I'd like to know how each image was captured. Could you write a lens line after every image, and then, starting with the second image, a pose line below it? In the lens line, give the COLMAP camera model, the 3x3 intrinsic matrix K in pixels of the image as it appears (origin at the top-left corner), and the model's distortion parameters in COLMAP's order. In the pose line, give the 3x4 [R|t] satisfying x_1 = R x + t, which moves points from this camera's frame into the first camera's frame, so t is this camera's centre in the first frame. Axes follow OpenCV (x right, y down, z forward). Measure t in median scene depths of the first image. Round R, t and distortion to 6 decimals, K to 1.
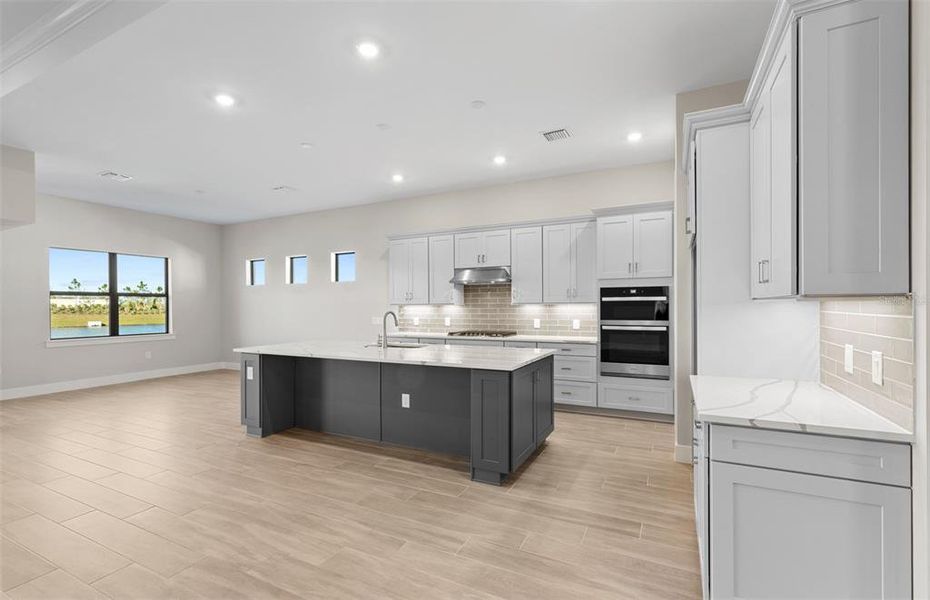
lens RADIAL K [[413.2, 0, 465.4], [0, 413.2, 307.4], [0, 0, 1]] dist [0.014046, 0.000830]
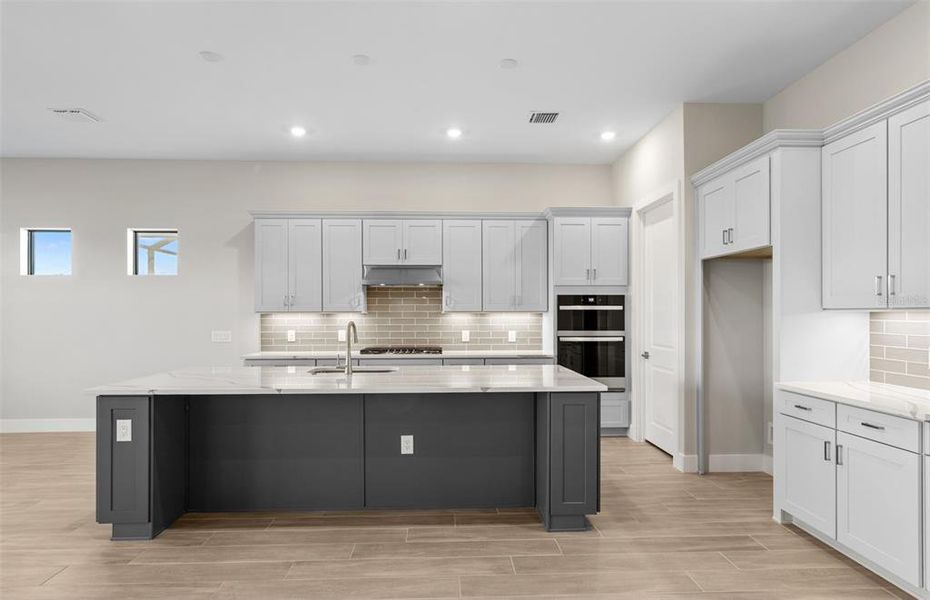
lens RADIAL K [[502.2, 0, 464.3], [0, 502.2, 313.7], [0, 0, 1]] dist [0.009101, 0.000124]
pose [[0.876497, 0.005561, 0.481375, -0.420321], [-0.002003, 0.999967, -0.007904, 0.002468], [-0.481403, 0.005964, 0.876479, 0.155604]]
